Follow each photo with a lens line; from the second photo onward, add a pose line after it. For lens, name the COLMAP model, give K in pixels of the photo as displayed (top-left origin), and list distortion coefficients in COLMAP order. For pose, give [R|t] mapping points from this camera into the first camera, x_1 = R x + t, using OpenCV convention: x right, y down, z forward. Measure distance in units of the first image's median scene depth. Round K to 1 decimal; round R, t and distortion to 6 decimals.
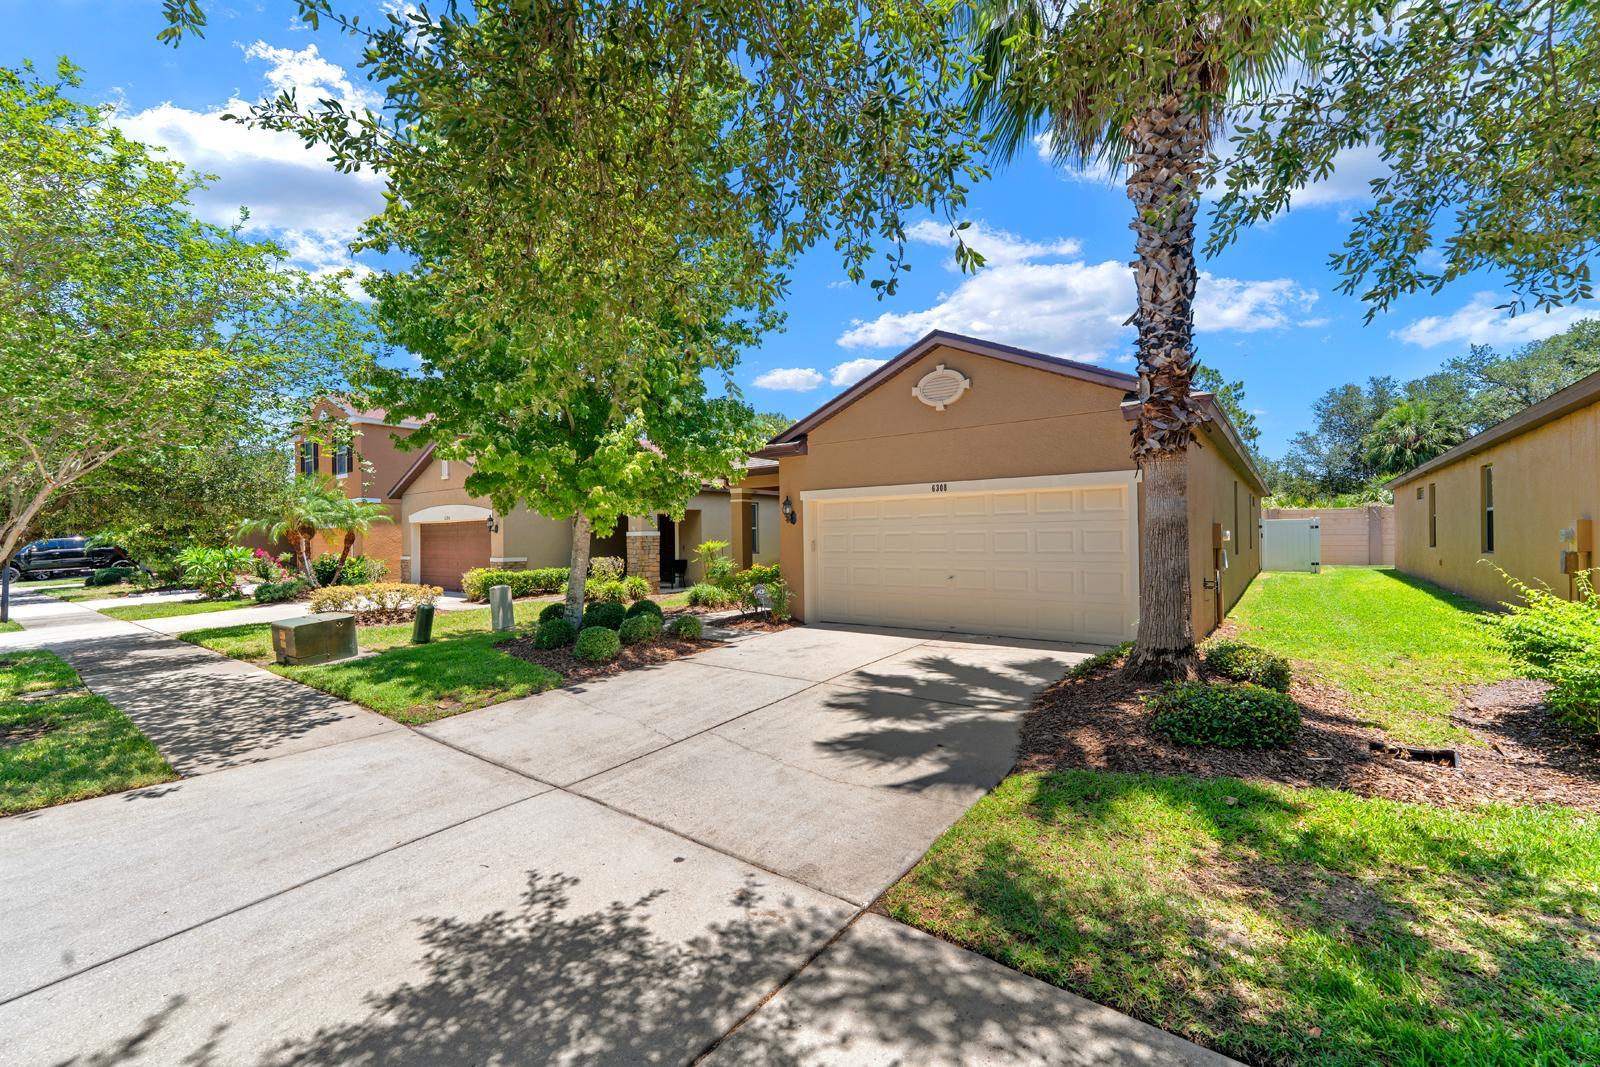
lens RADIAL K [[651.7, 0, 800.0], [0, 651.7, 533.4], [0, 0, 1]] dist [-0.001174, 0.000187]
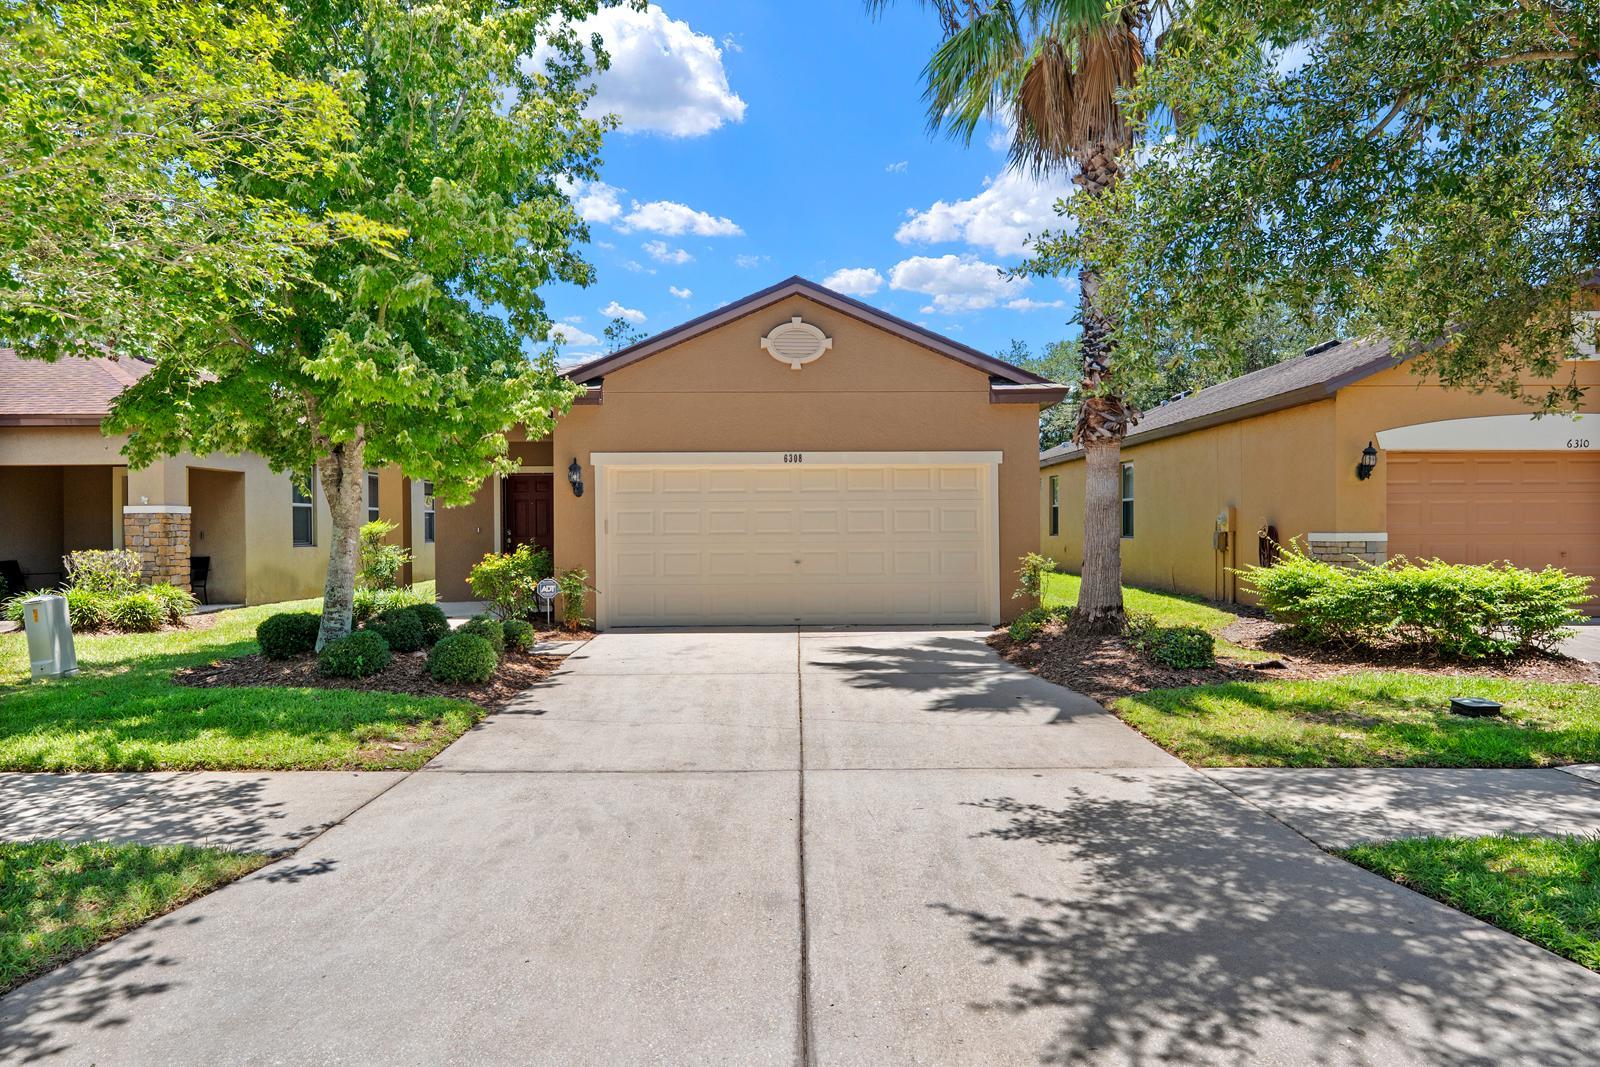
lens RADIAL K [[992.4, 0, 795.9], [0, 992.4, 531.4], [0, 0, 1]] dist [0.006218, -0.002401]
pose [[0.786727, 0.006993, 0.617261, -1.228818], [-0.007938, 0.999968, -0.001211, 0.058830], [-0.617249, -0.003947, 0.786758, -0.082783]]
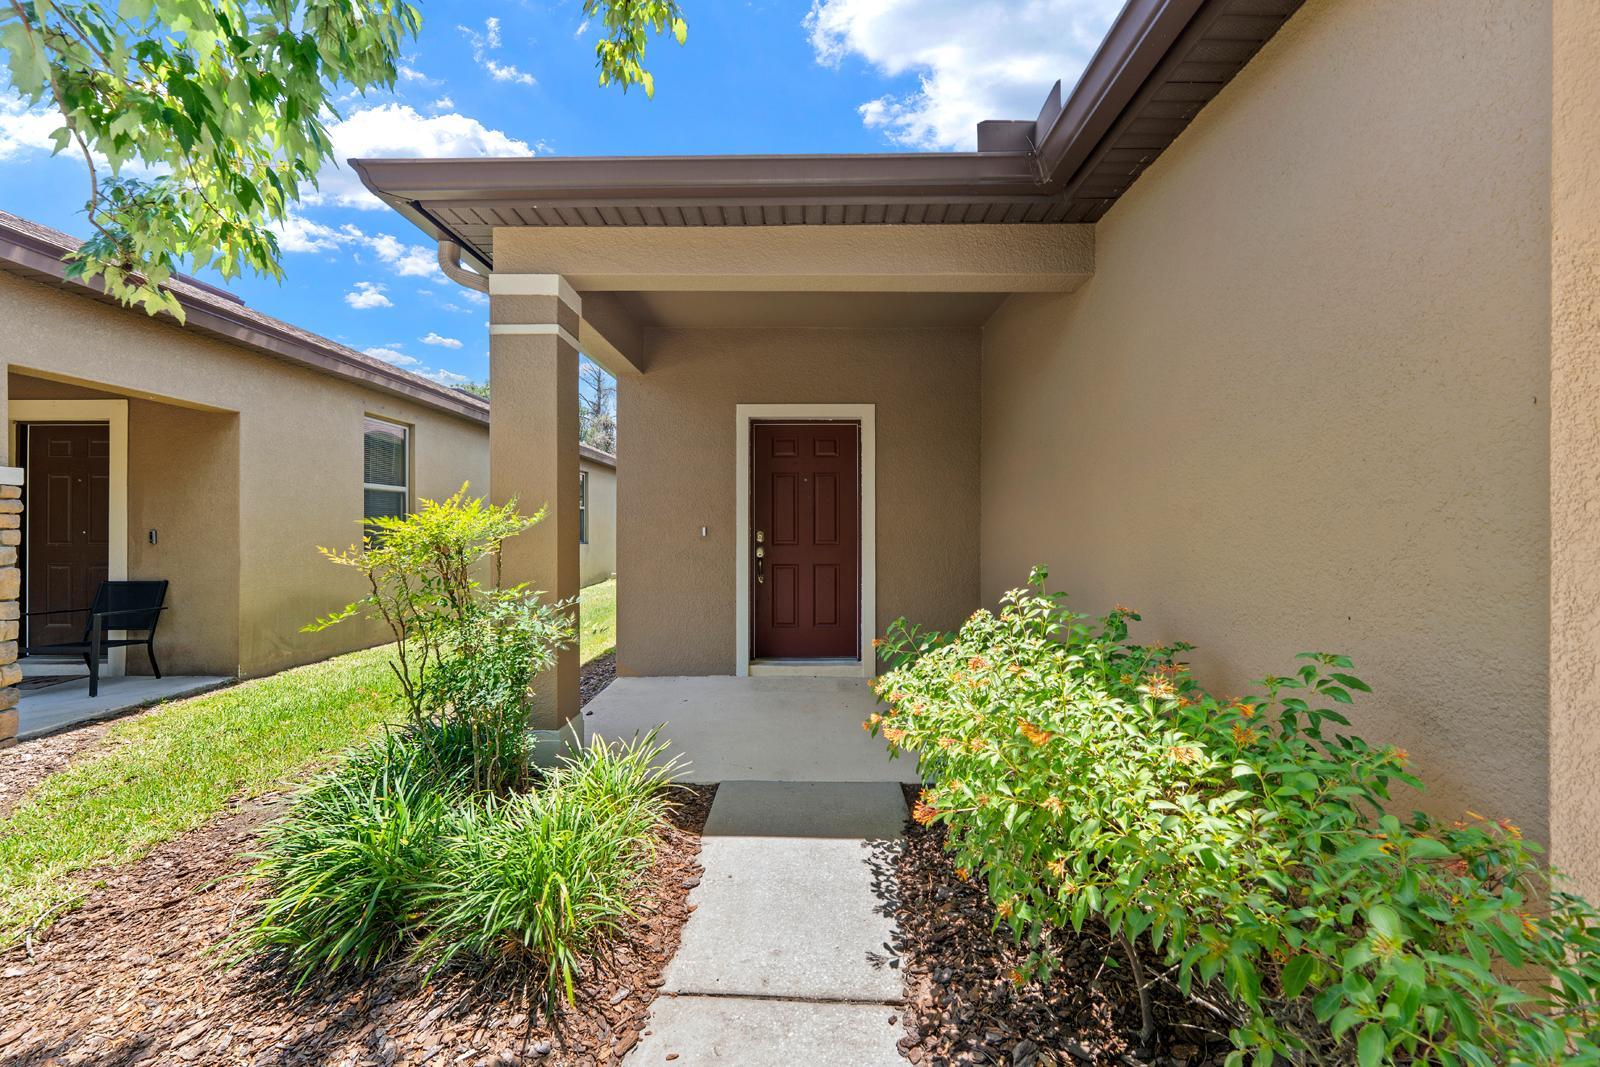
lens RADIAL K [[651.7, 0, 795.8], [0, 651.7, 533.3], [0, 0, 1]] dist [-0.001174, 0.000187]
pose [[0.798156, 0.009913, 0.602369, -0.488324], [-0.014427, 0.999892, 0.002661, 0.058482], [-0.602278, -0.010814, 0.798213, 2.349972]]
